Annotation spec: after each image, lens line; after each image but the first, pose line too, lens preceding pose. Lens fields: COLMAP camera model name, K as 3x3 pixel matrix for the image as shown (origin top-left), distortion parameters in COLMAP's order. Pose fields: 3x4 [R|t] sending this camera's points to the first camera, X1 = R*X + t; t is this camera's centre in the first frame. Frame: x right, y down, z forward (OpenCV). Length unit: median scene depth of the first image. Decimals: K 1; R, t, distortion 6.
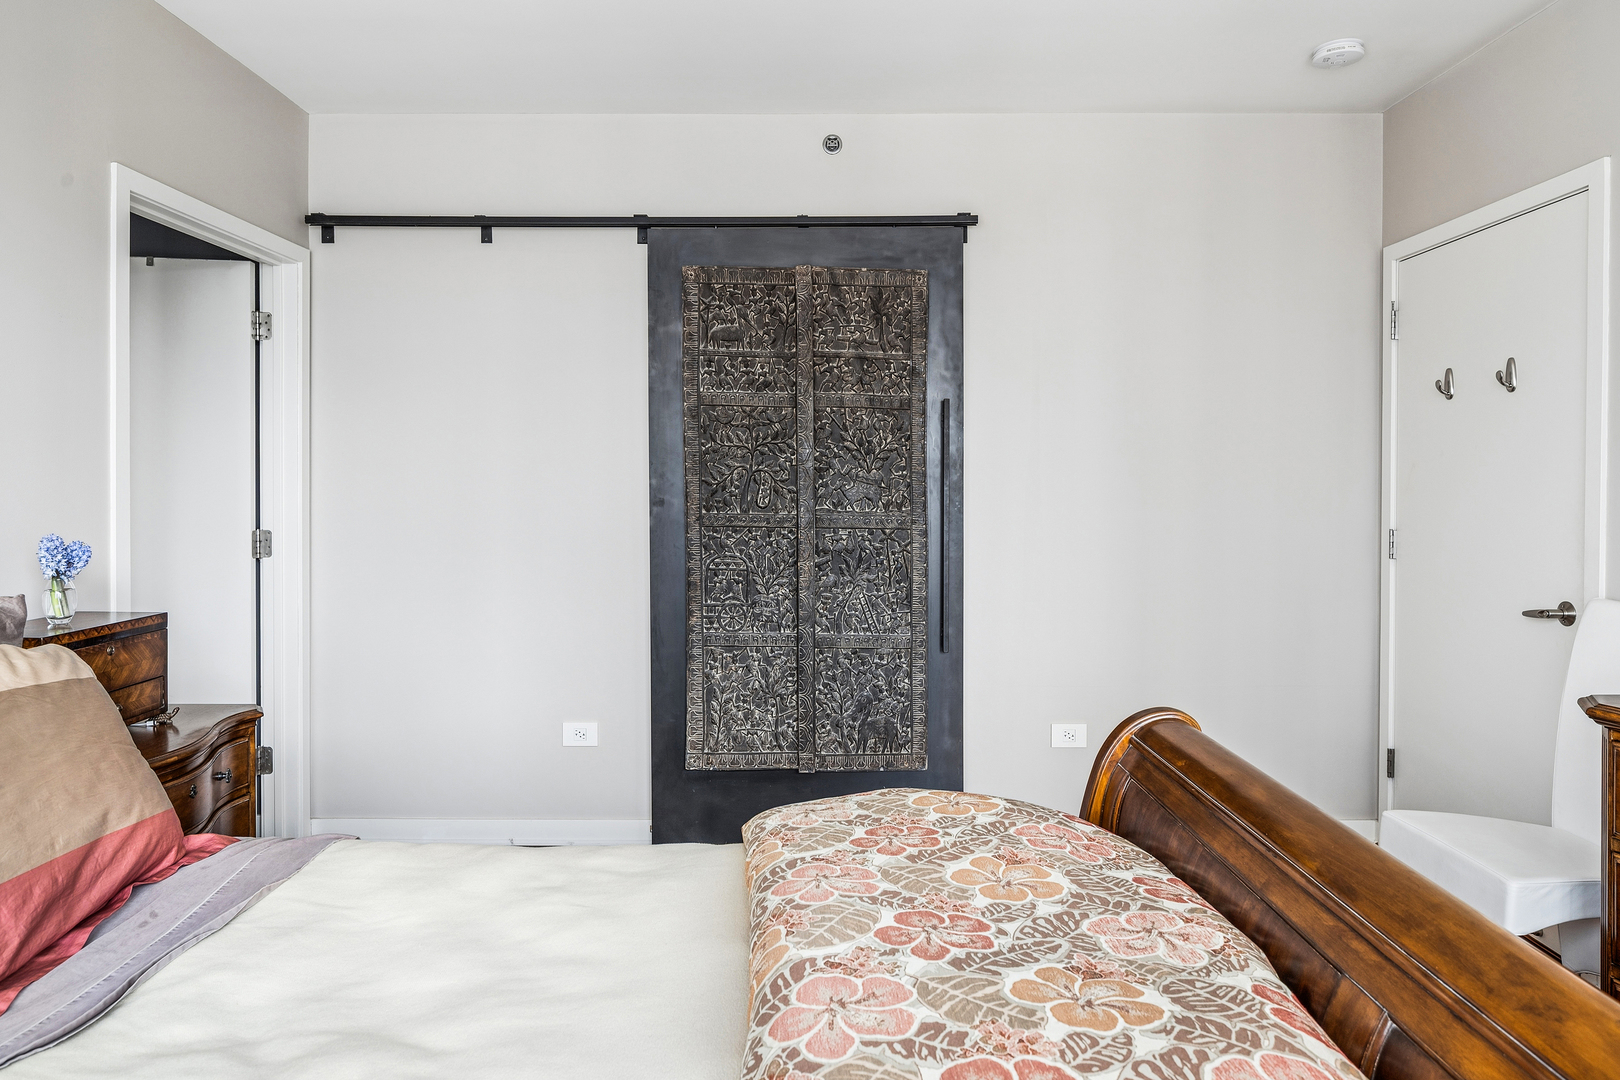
lens RADIAL K [[1004.3, 0, 813.4], [0, 1004.3, 518.4], [0, 0, 1]] dist [-0.013330, 0.004695]
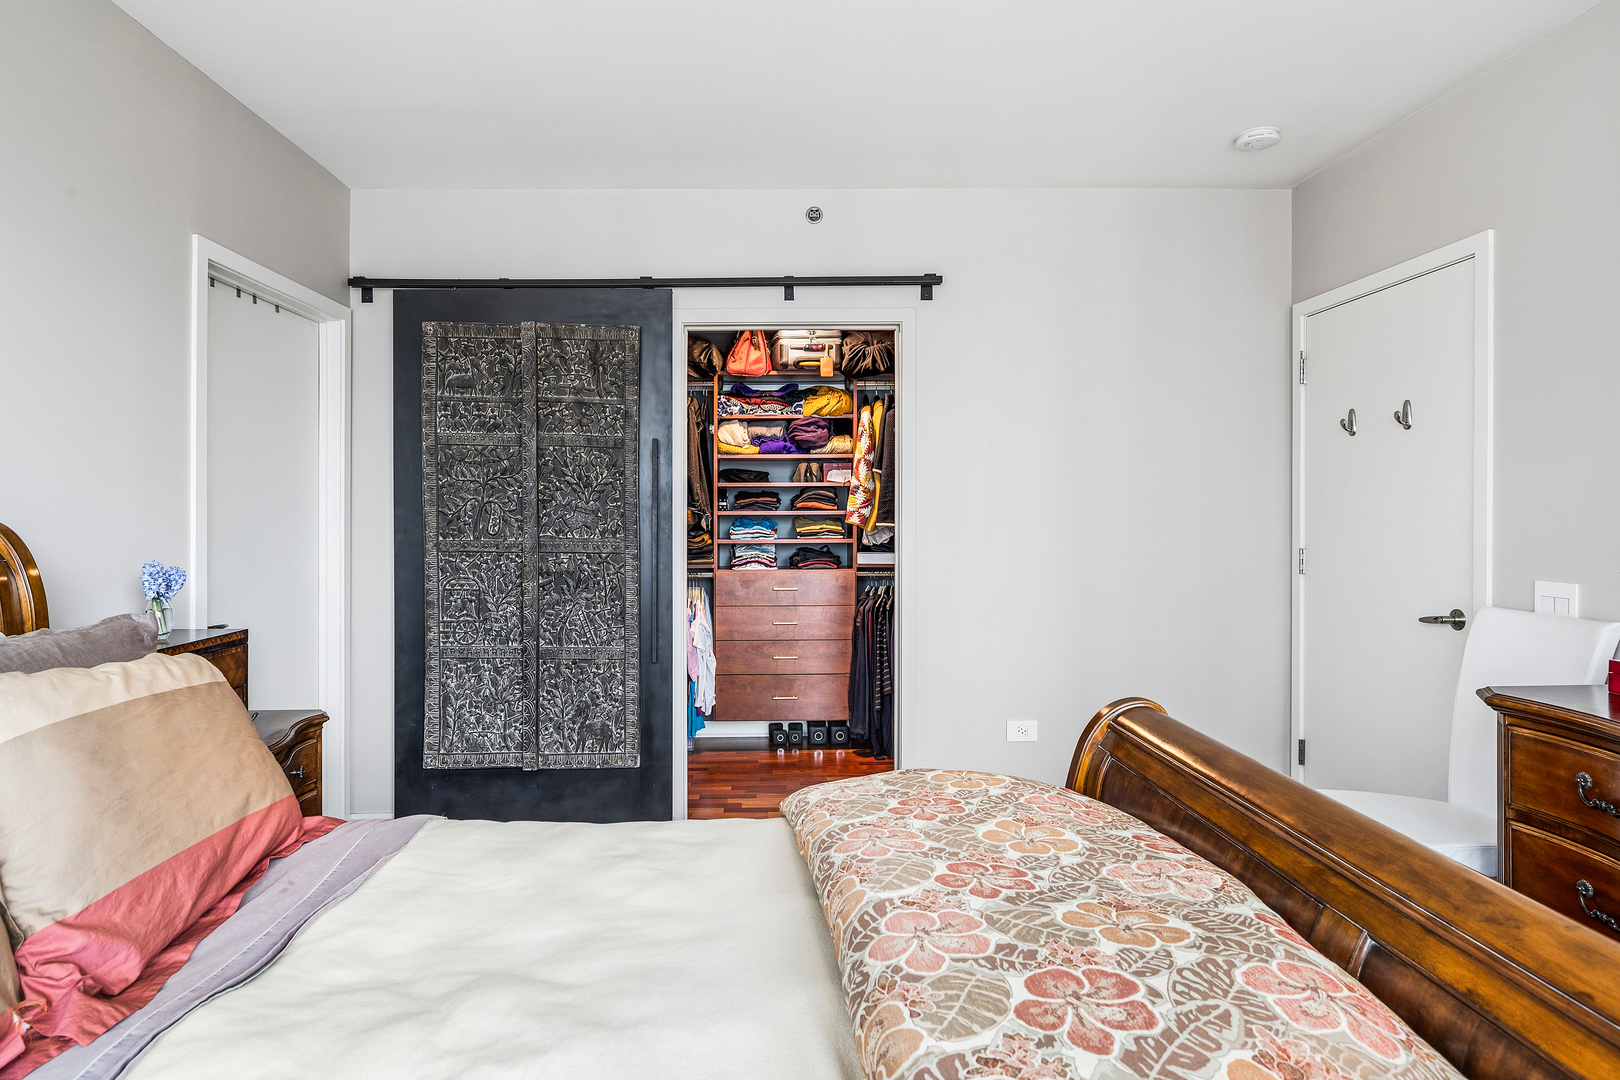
lens RADIAL K [[880.2, 0, 810.0], [0, 880.2, 540.0], [0, 0, 1]] dist [-0.003370, -0.002751]
pose [[0.999803, -0.007596, 0.018325, -0.100701], [0.007674, 0.999962, -0.004183, 0.007658], [-0.018292, 0.004323, 0.999823, -0.056993]]
